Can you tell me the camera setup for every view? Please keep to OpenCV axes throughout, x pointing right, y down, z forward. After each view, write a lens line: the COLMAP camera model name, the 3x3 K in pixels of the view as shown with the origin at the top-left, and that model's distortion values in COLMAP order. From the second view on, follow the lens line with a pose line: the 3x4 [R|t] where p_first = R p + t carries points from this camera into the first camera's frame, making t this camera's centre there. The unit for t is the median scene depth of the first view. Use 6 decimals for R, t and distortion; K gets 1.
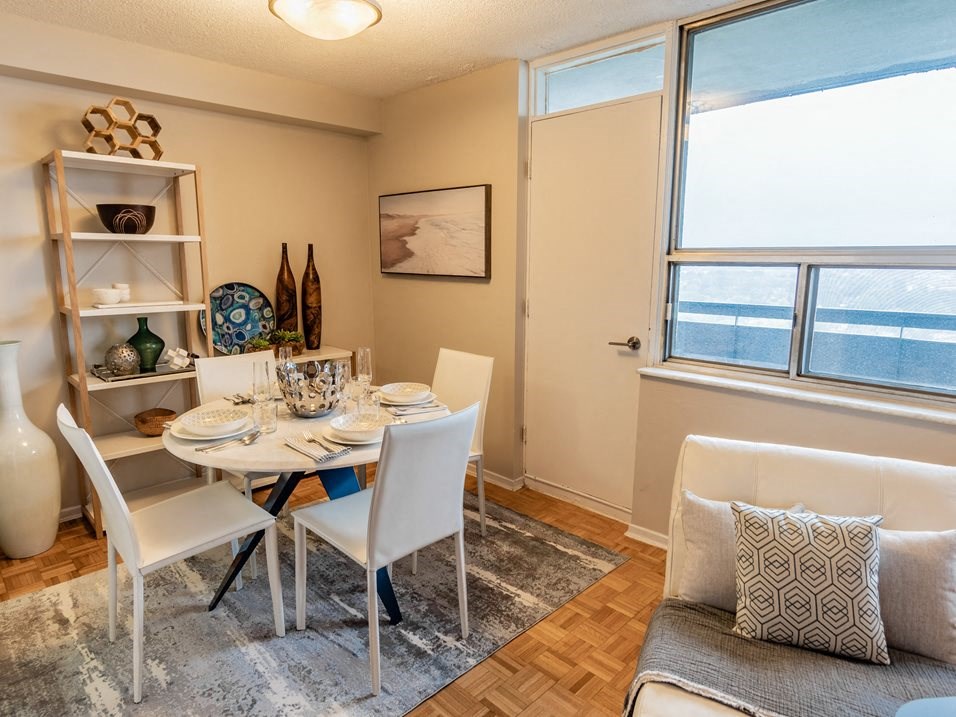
lens RADIAL K [[570.4, 0, 478.6], [0, 570.4, 360.3], [0, 0, 1]] dist [0.003789, 0.004042]
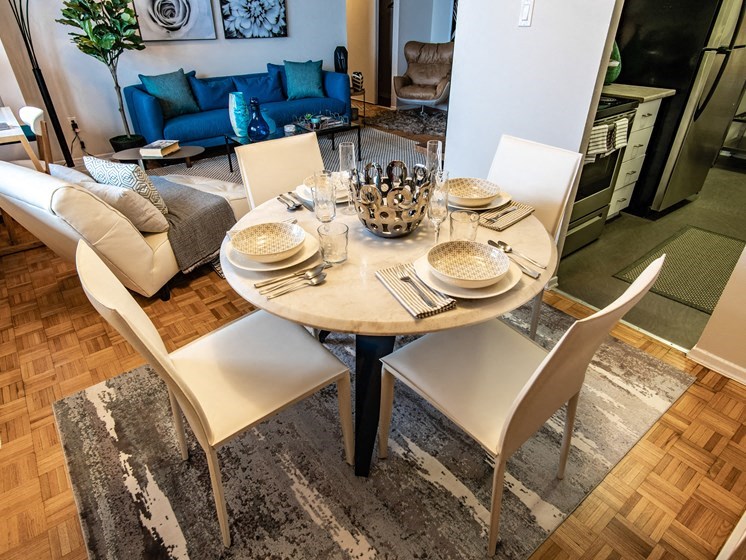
lens RADIAL K [[445.1, 0, 371.8], [0, 445.1, 280.9], [0, 0, 1]] dist [0.003789, 0.004042]
pose [[-0.992255, -0.060001, 0.108767, -0.229779], [0.028882, 0.740171, 0.671798, -0.194528], [-0.120815, 0.669736, -0.732705, 1.039583]]
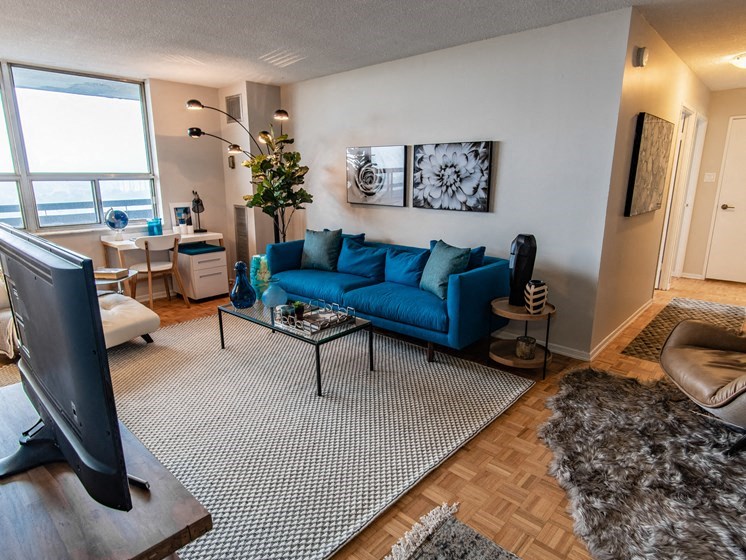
lens RADIAL K [[445.1, 0, 371.9], [0, 445.1, 277.7], [0, 0, 1]] dist [0.003789, 0.004042]
pose [[-0.041262, -0.223382, 0.973857, -0.788155], [0.189735, 0.955200, 0.227142, 0.070112], [-0.980968, 0.194147, 0.002970, -0.355699]]
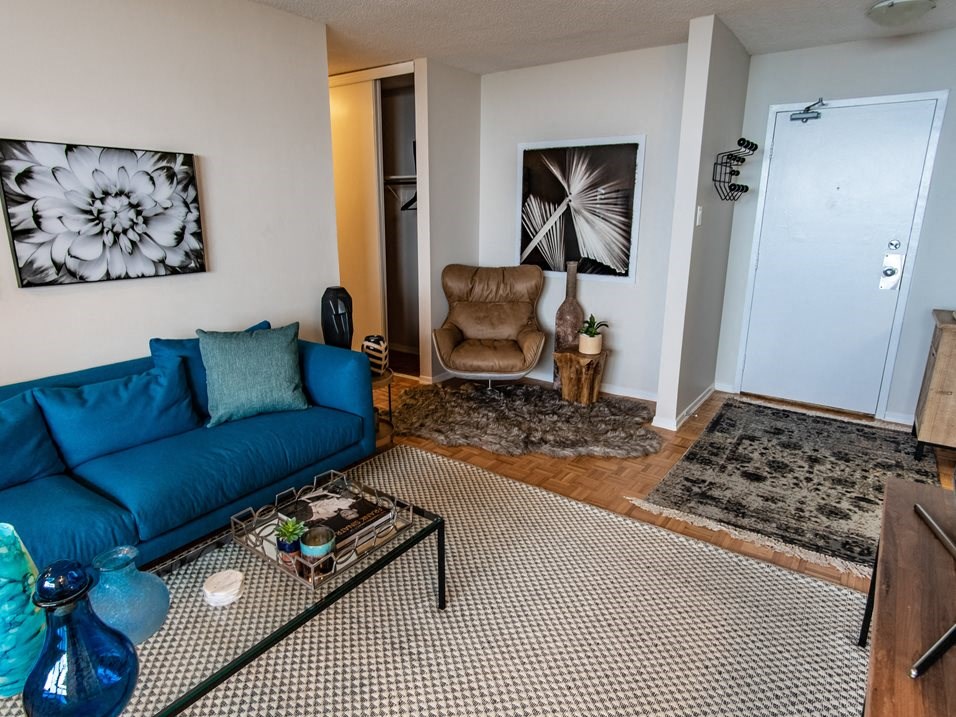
lens RADIAL K [[570.4, 0, 474.7], [0, 570.4, 355.2], [0, 0, 1]] dist [0.003789, 0.004042]
pose [[-0.987513, 0.041810, -0.151886, 0.027943], [-0.027511, 0.903554, 0.427591, -0.045386], [0.155115, 0.426430, -0.891121, 0.214852]]
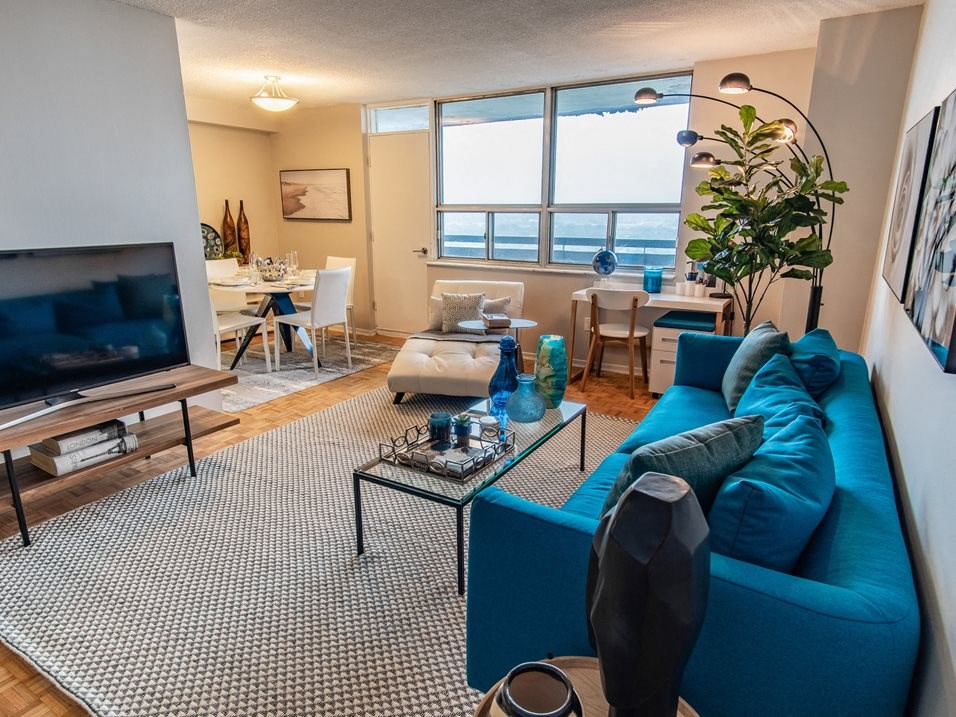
lens RADIAL K [[570.4, 0, 479.9], [0, 570.4, 356.2], [0, 0, 1]] dist [0.003789, 0.004042]
pose [[0.971293, -0.056278, 0.231132, -0.027485], [0.040298, 0.996496, 0.073292, 0.172978], [-0.234447, -0.061874, 0.970158, -0.897147]]
